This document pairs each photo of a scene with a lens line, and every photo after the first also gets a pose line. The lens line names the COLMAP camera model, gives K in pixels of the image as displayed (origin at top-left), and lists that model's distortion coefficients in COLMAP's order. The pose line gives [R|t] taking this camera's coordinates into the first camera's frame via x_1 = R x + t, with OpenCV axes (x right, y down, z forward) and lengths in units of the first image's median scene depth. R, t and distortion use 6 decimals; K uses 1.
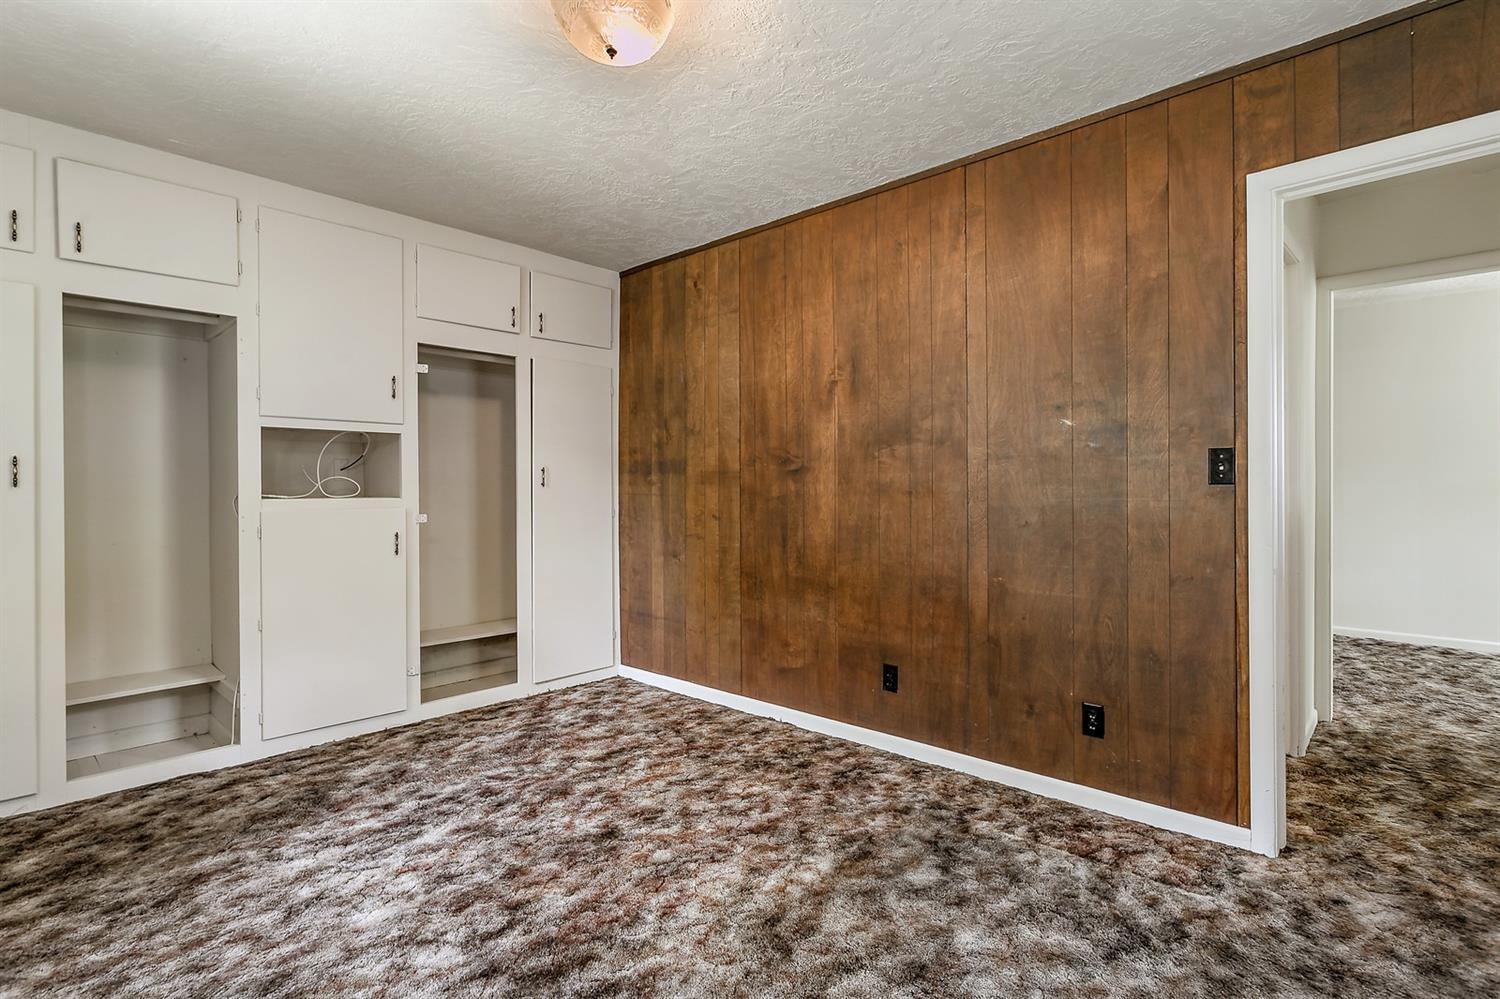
lens RADIAL K [[710.4, 0, 746.5], [0, 710.4, 435.7], [0, 0, 1]] dist [0.002990, 0.000512]
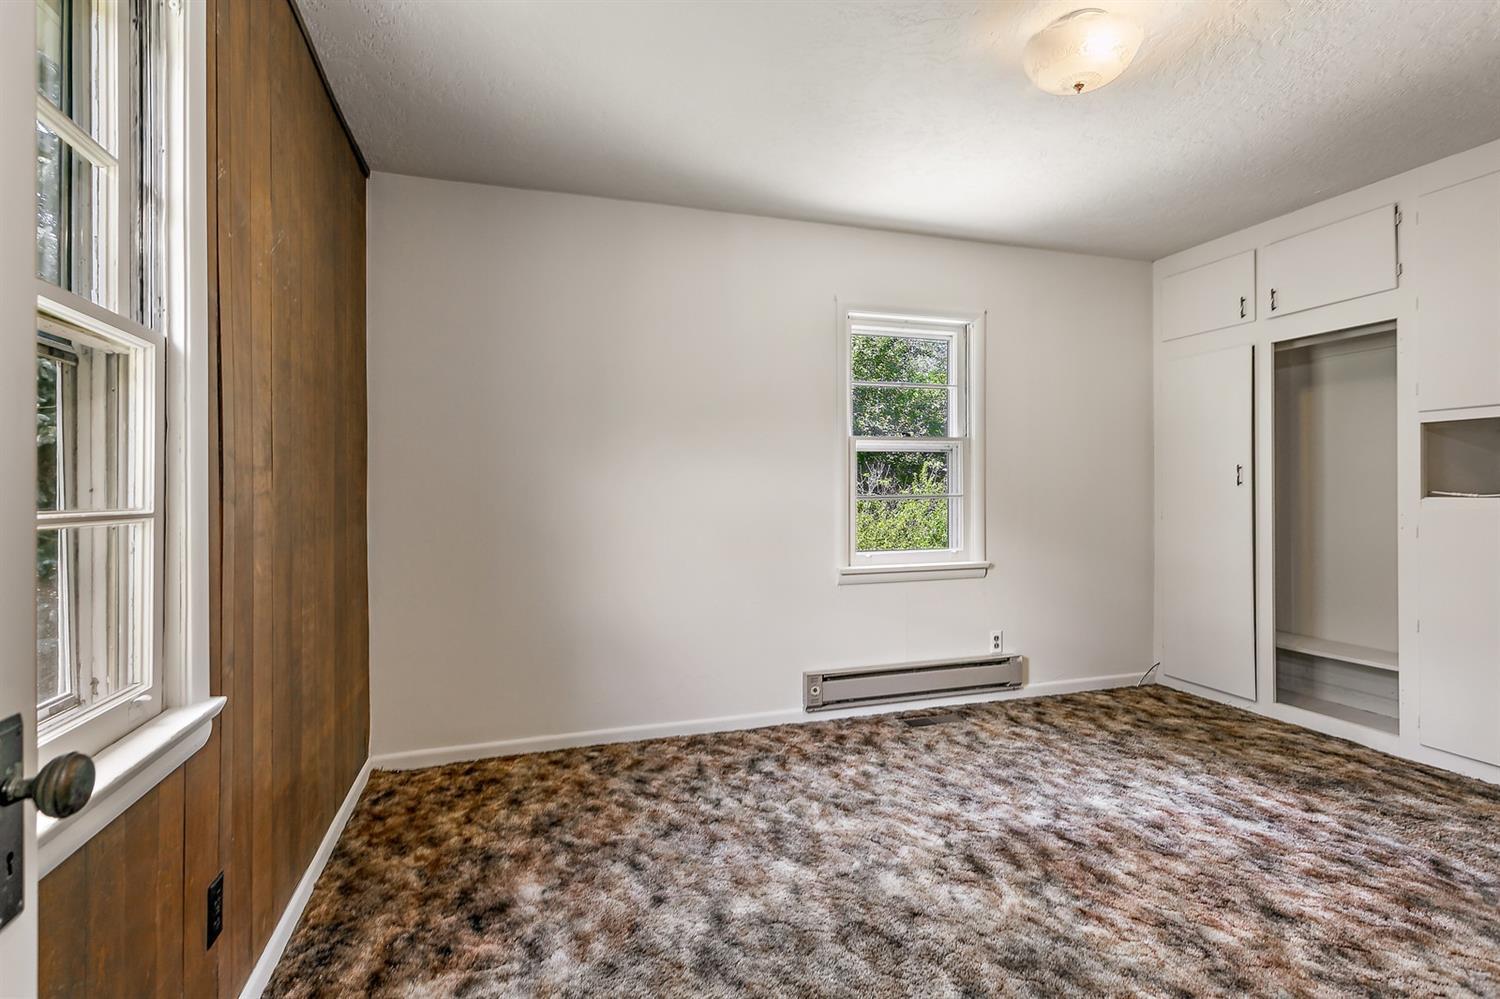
lens RADIAL K [[713.7, 0, 741.7], [0, 713.7, 491.9], [0, 0, 1]] dist [0.001430, -0.000030]
pose [[-0.470482, 0.006208, -0.882388, 0.798325], [0.071561, 0.996950, -0.031142, 0.065508], [0.879503, -0.077796, -0.469492, 0.879920]]
